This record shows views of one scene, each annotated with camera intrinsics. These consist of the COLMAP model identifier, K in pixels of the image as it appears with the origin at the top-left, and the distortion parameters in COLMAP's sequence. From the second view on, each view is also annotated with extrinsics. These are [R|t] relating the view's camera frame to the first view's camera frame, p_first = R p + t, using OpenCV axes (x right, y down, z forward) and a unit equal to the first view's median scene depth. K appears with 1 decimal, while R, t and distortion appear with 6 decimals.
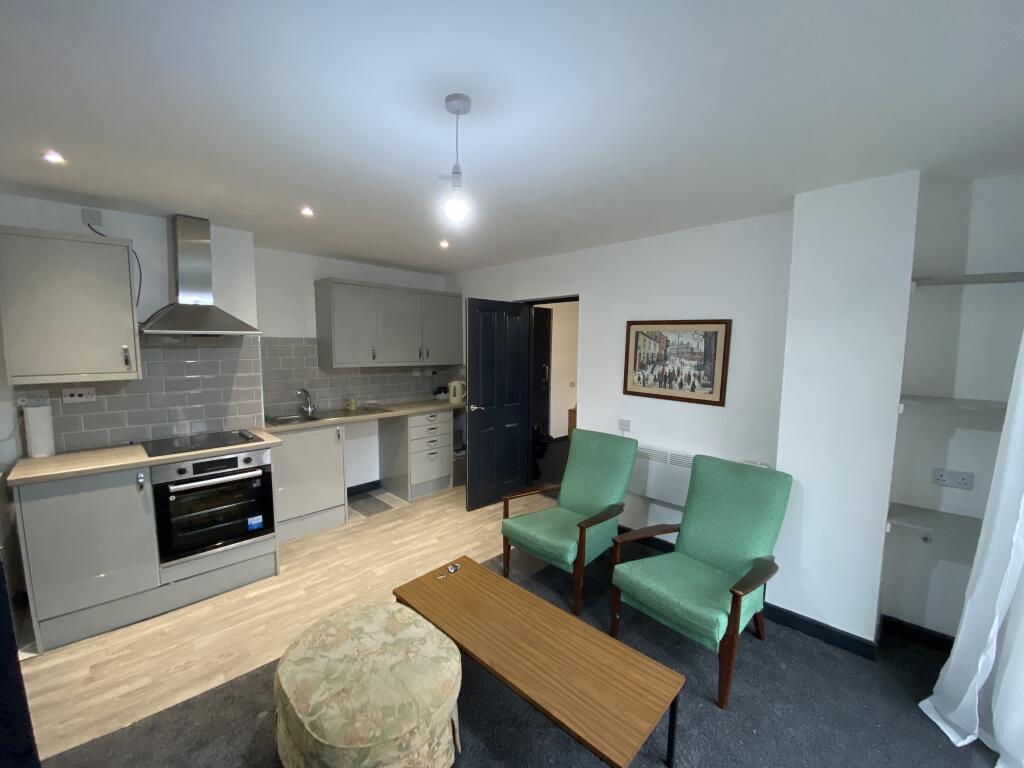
lens RADIAL K [[419.0, 0, 512.5], [0, 419.0, 386.7], [0, 0, 1]] dist [0.000641, -0.011492]
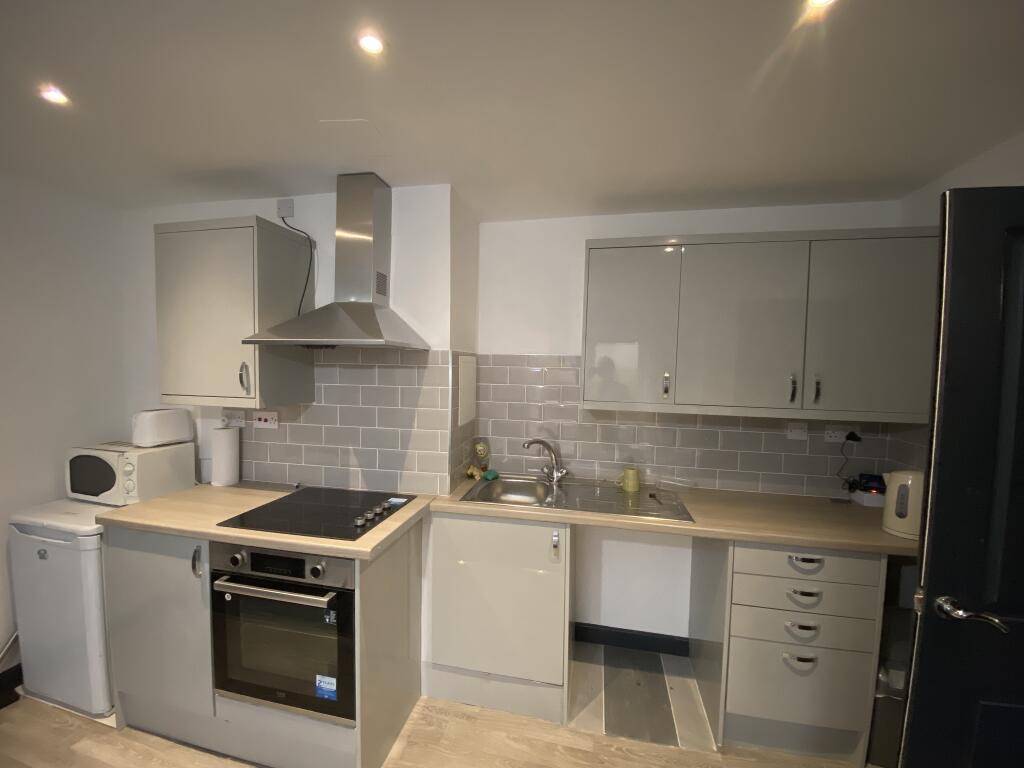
lens RADIAL K [[419.0, 0, 512.5], [0, 419.0, 386.7], [0, 0, 1]] dist [0.000641, -0.011492]
pose [[0.543558, 0.044471, -0.838193, -0.031724], [-0.096984, 0.995235, -0.010090, -0.054400], [0.833750, 0.086776, 0.545281, 0.583434]]
